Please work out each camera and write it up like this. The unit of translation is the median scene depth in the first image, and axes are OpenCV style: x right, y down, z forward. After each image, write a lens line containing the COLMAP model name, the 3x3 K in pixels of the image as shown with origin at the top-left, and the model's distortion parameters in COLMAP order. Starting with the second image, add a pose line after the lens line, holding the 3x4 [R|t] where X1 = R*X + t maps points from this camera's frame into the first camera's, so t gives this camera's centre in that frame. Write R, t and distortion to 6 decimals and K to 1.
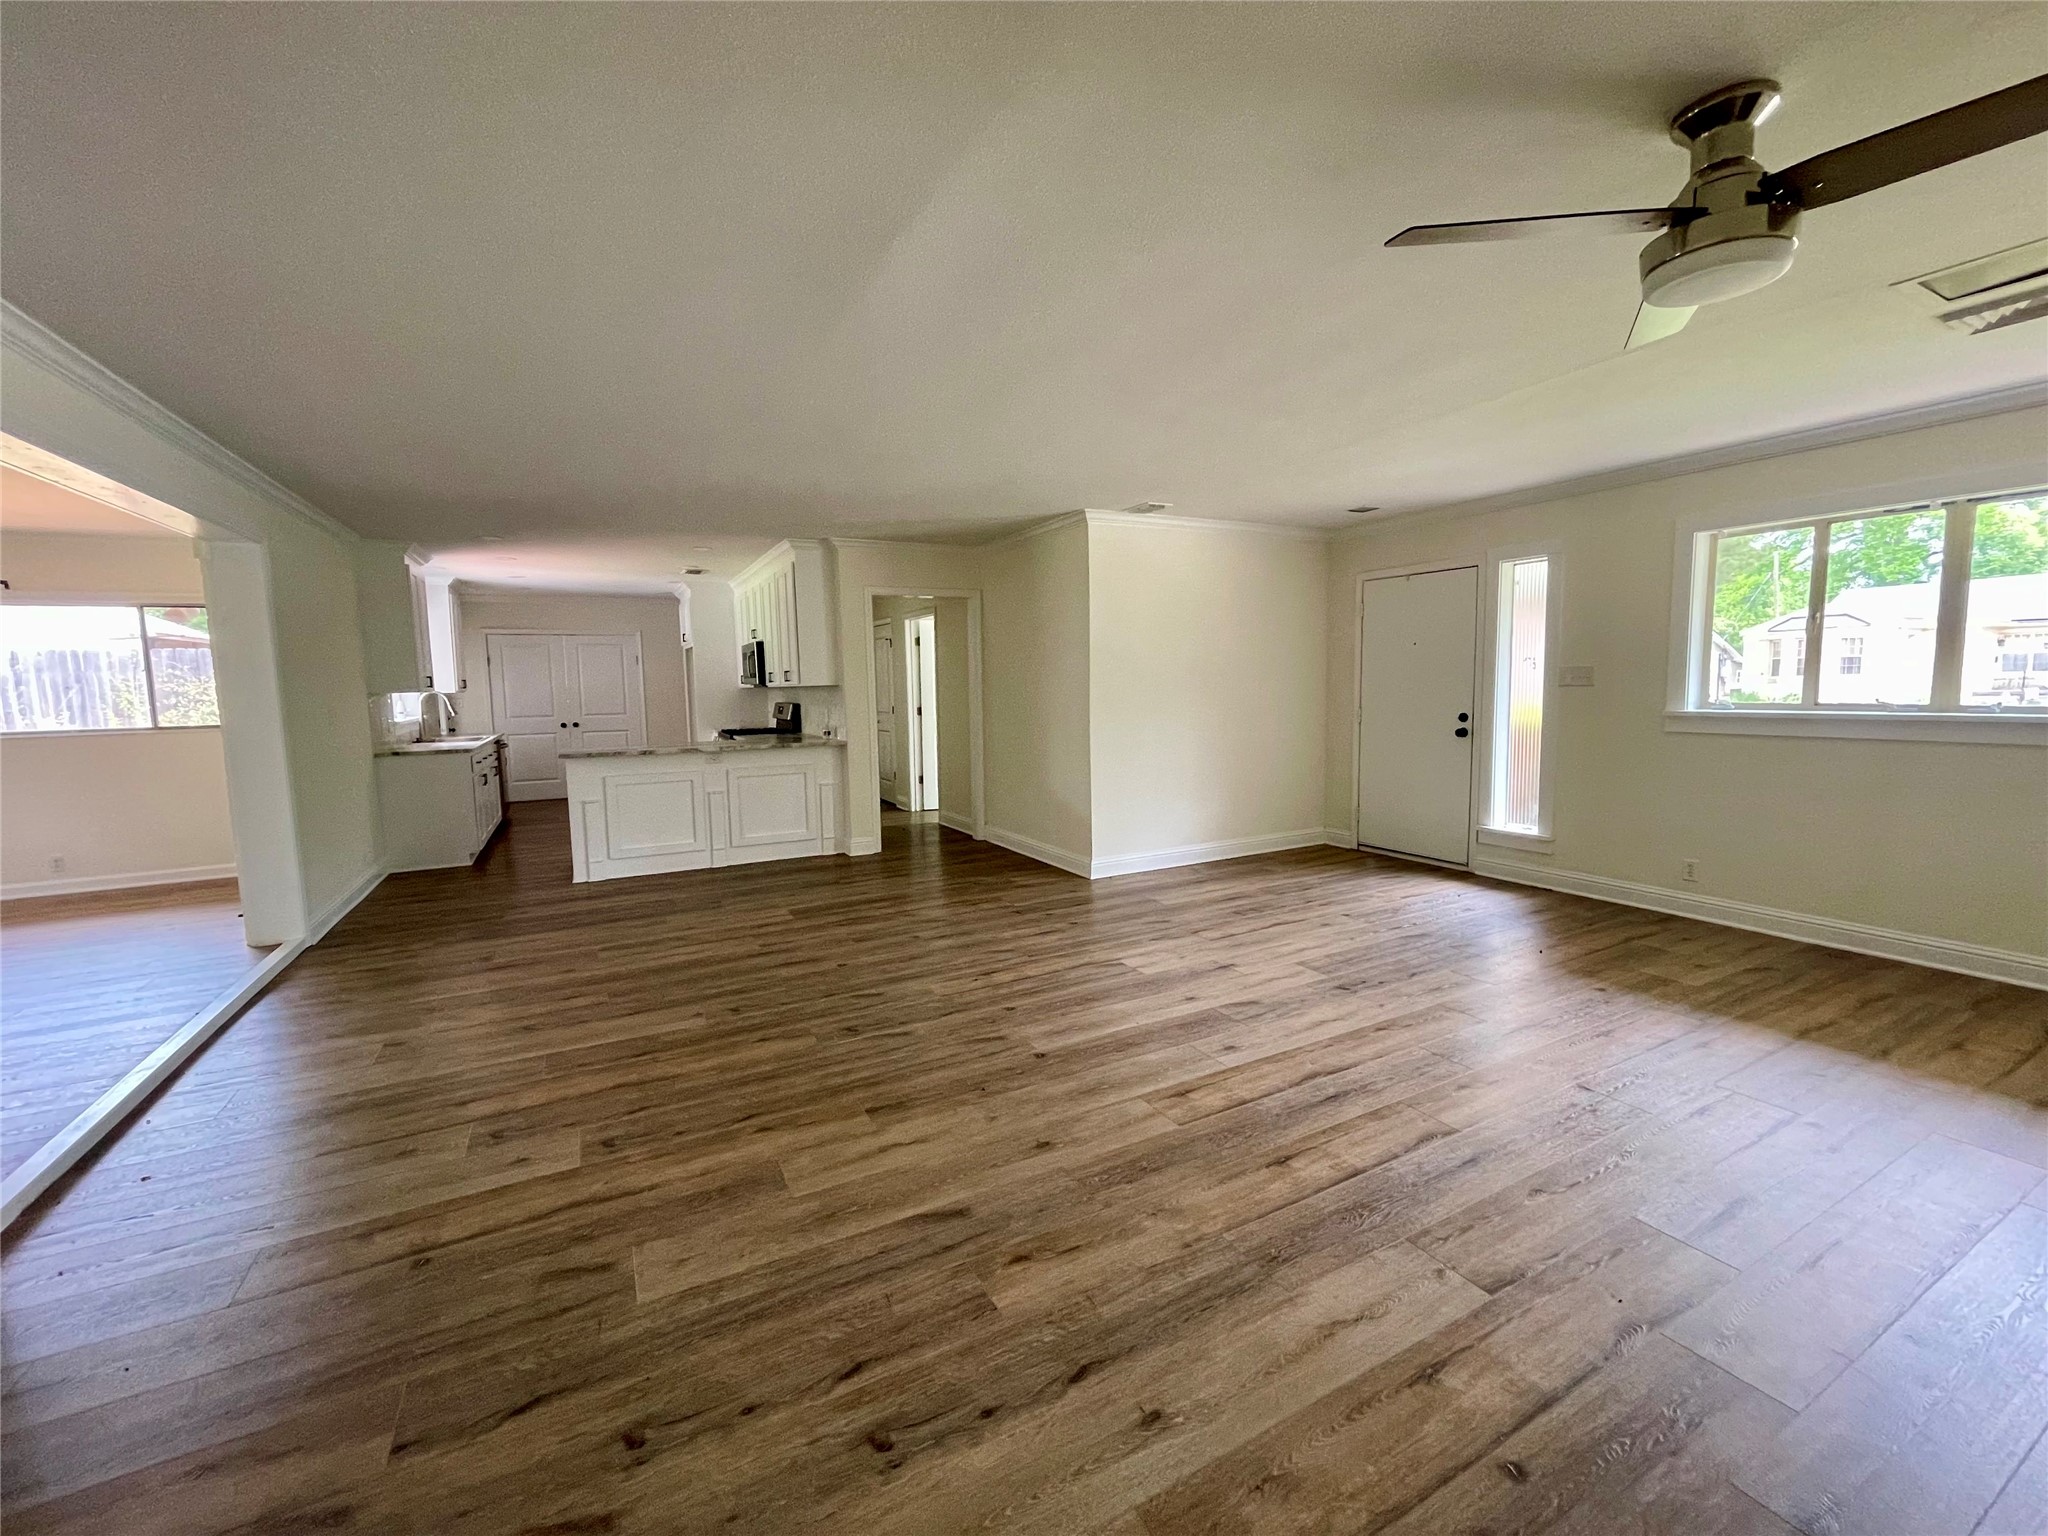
lens RADIAL K [[833.3, 0, 1024.0], [0, 833.3, 768.0], [0, 0, 1]] dist [-0.002845, -0.000117]
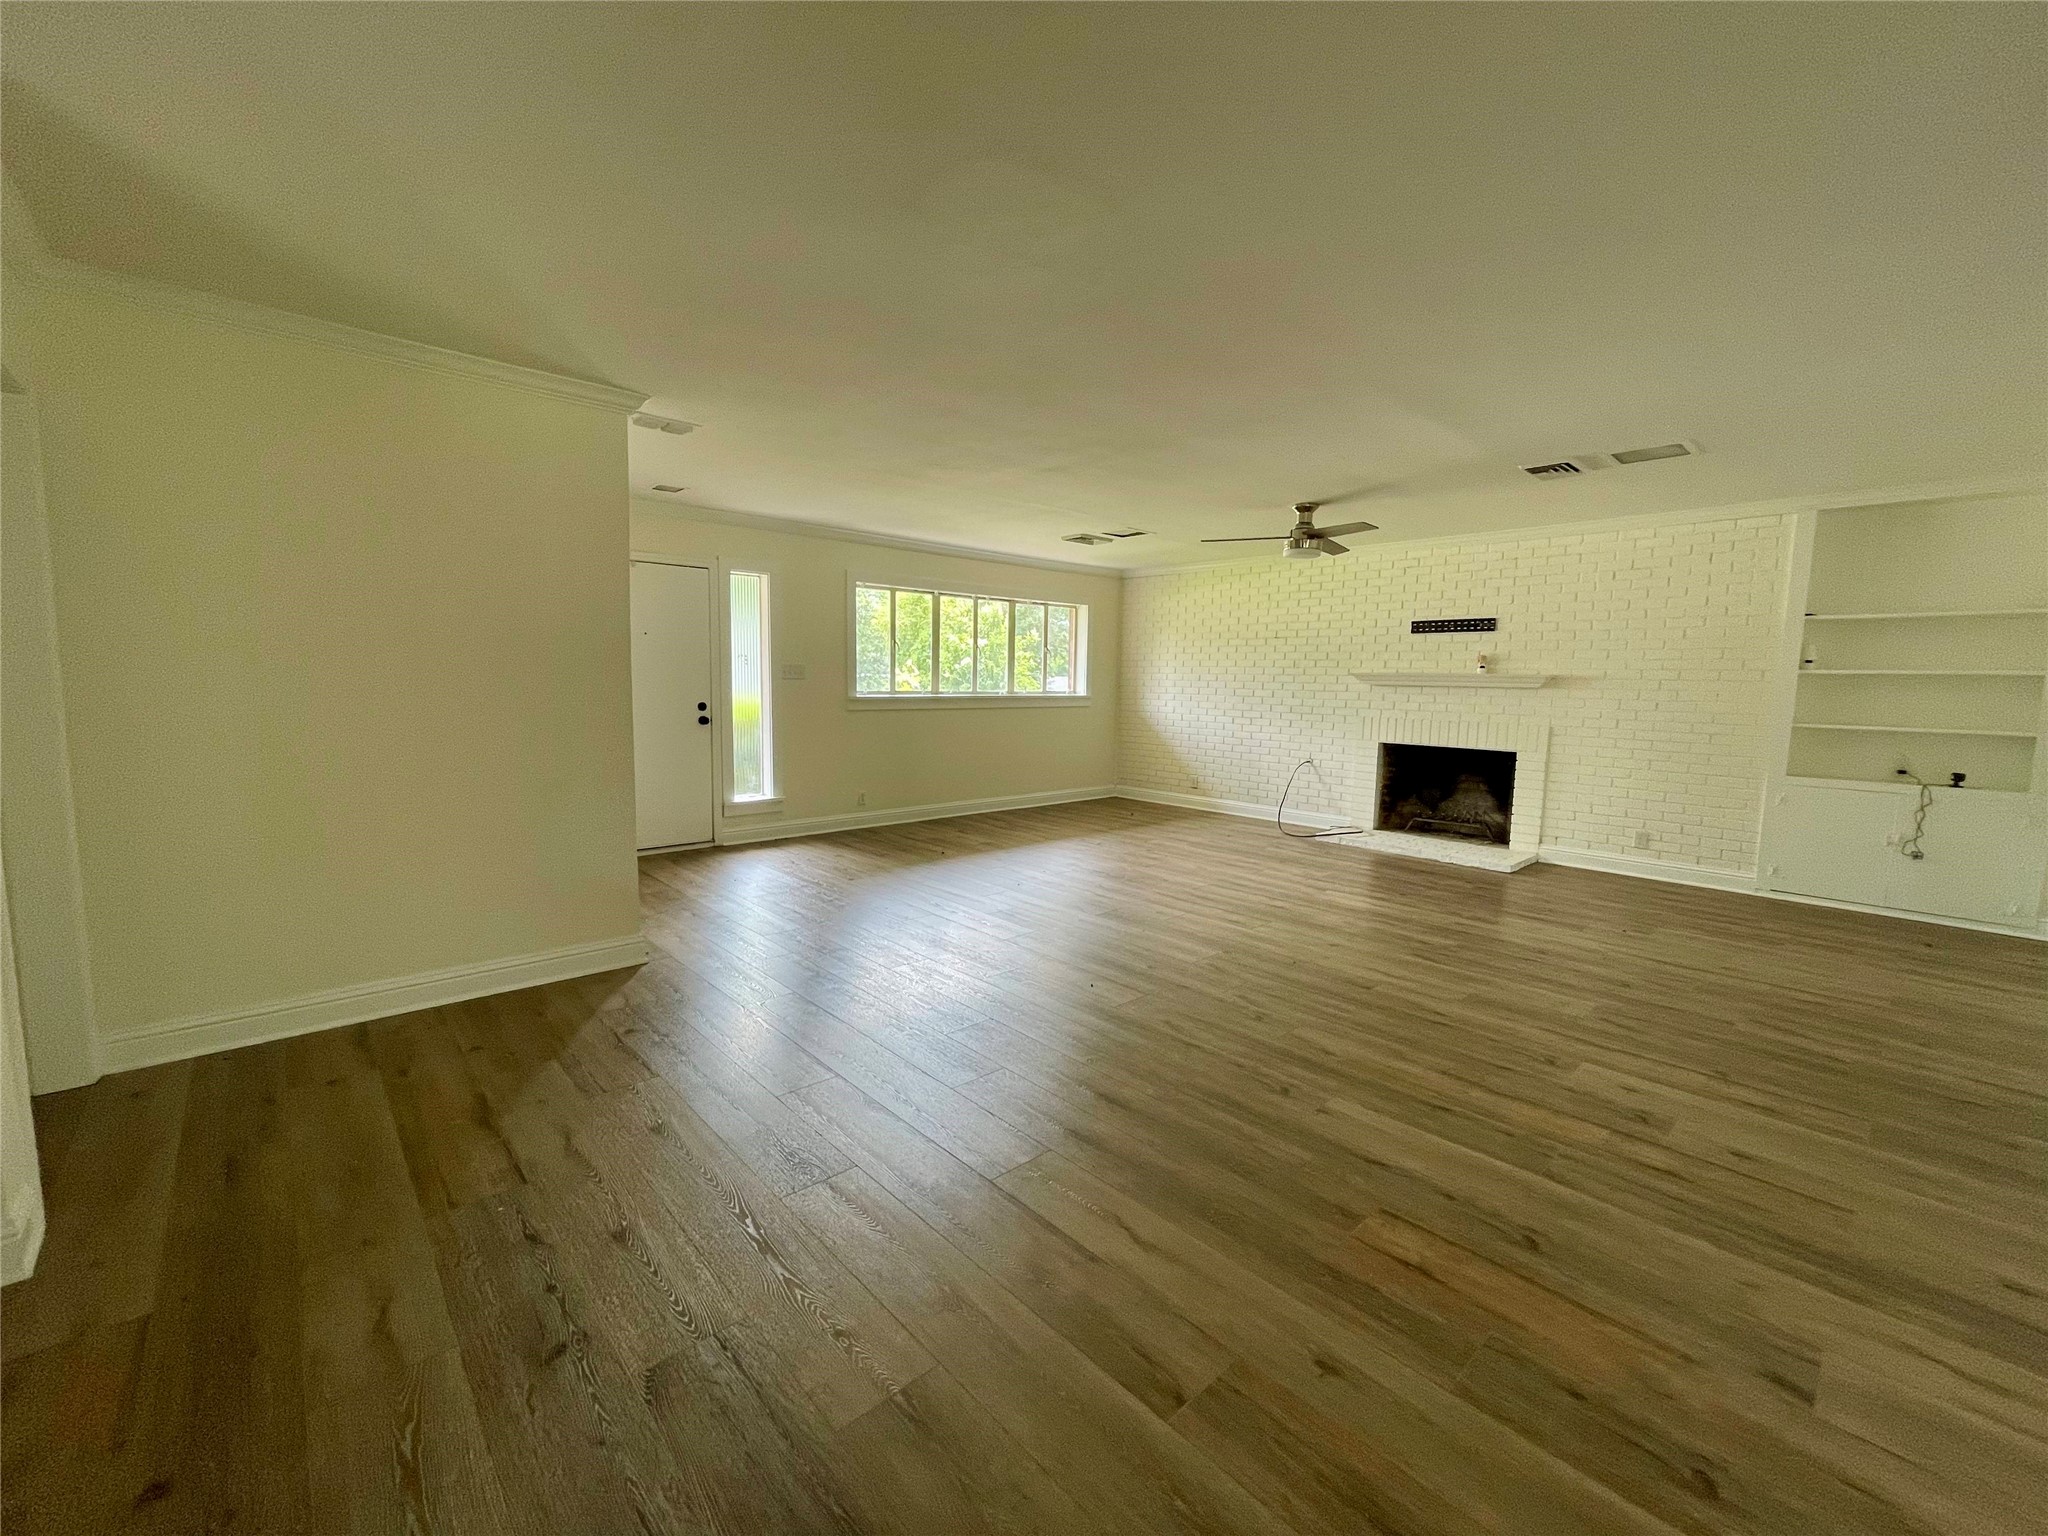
lens RADIAL K [[829.3, 0, 1024.0], [0, 829.3, 768.0], [0, 0, 1]] dist [-0.000214, 0.000032]
pose [[-0.251045, -0.088186, 0.963950, -0.919136], [0.089303, 0.989484, 0.113780, -0.099237], [-0.963847, 0.114648, -0.240530, 1.280462]]
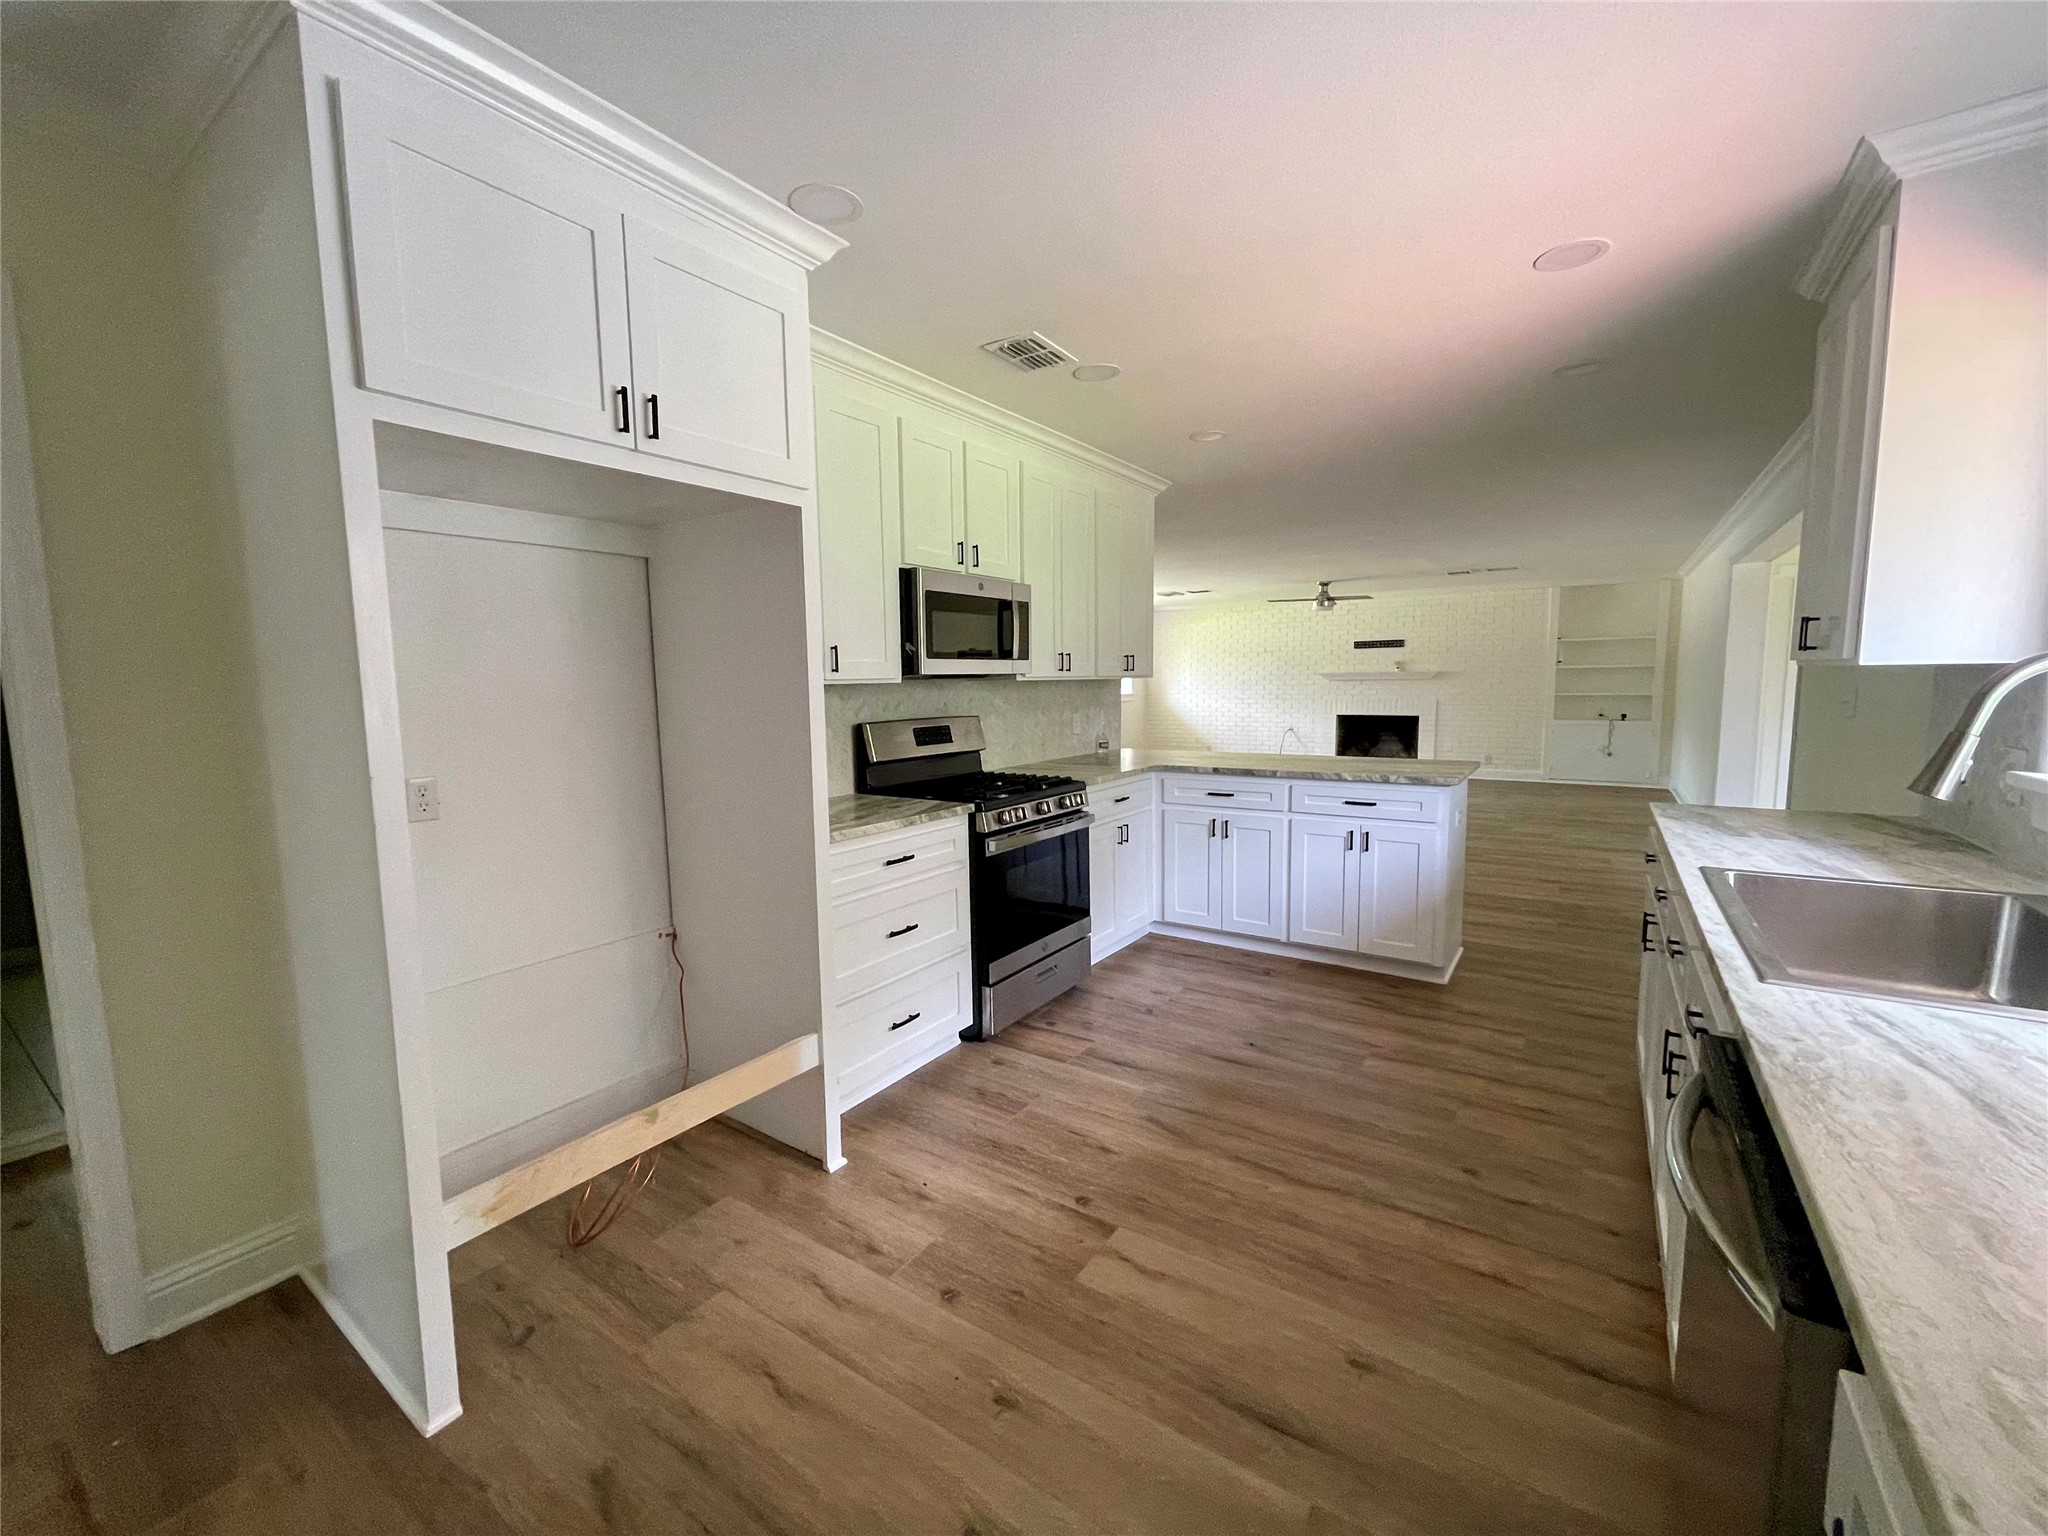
lens RADIAL K [[833.3, 0, 1024.0], [0, 833.3, 768.0], [0, 0, 1]] dist [-0.002845, -0.000117]
pose [[-0.470118, -0.065701, 0.880155, -1.507325], [0.115650, 0.984042, 0.135228, -0.230839], [-0.874994, 0.165363, -0.455017, 2.515647]]
